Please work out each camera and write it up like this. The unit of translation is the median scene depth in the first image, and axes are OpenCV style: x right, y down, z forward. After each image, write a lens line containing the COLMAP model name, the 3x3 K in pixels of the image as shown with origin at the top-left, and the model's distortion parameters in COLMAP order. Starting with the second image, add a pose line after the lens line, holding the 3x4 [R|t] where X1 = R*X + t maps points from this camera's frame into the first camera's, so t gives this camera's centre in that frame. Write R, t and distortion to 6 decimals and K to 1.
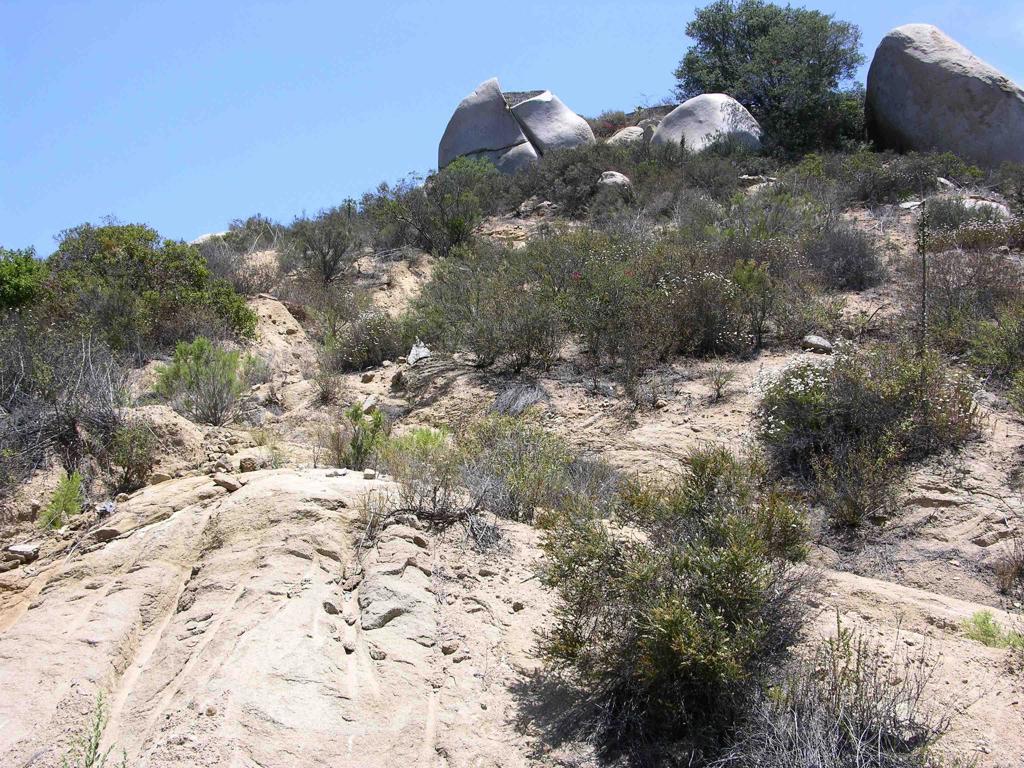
lens RADIAL K [[1050.7, 0, 507.8], [0, 1050.7, 386.2], [0, 0, 1]] dist [-0.130276, 0.000000]
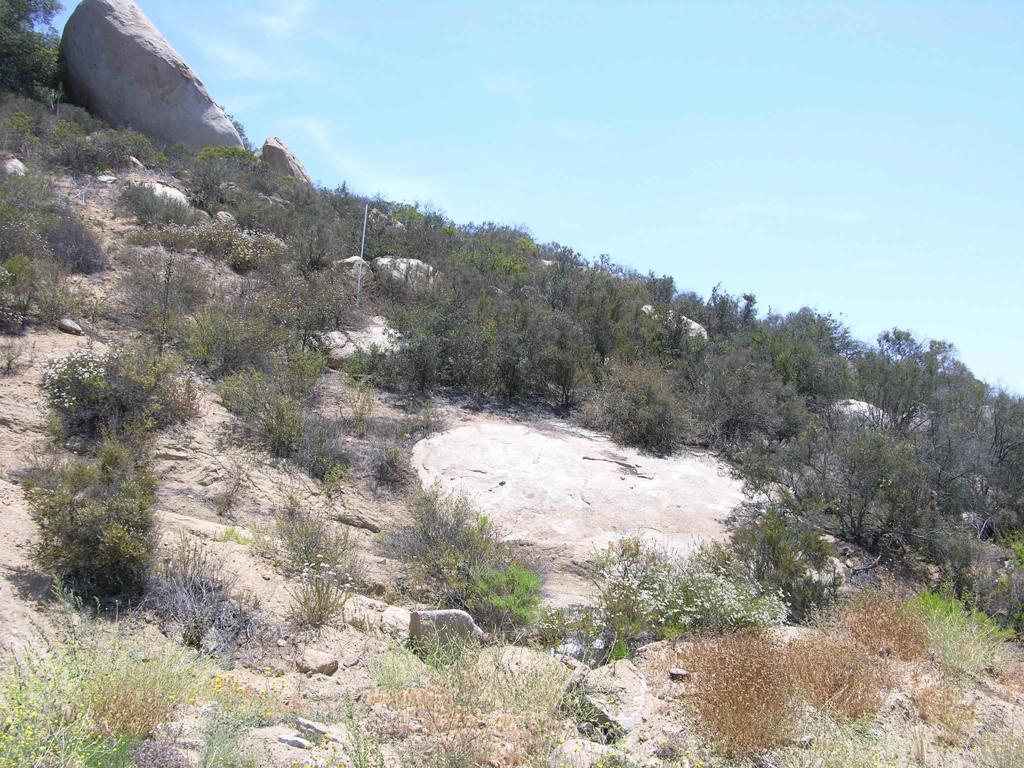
lens RADIAL K [[1050.7, 0, 514.0], [0, 1050.7, 386.5], [0, 0, 1]] dist [-0.130276, 0.000000]
pose [[0.676208, 0.044590, 0.735360, -0.357088], [-0.111262, 0.992899, 0.042106, -0.105717], [-0.728260, -0.110290, 0.676368, -0.397334]]
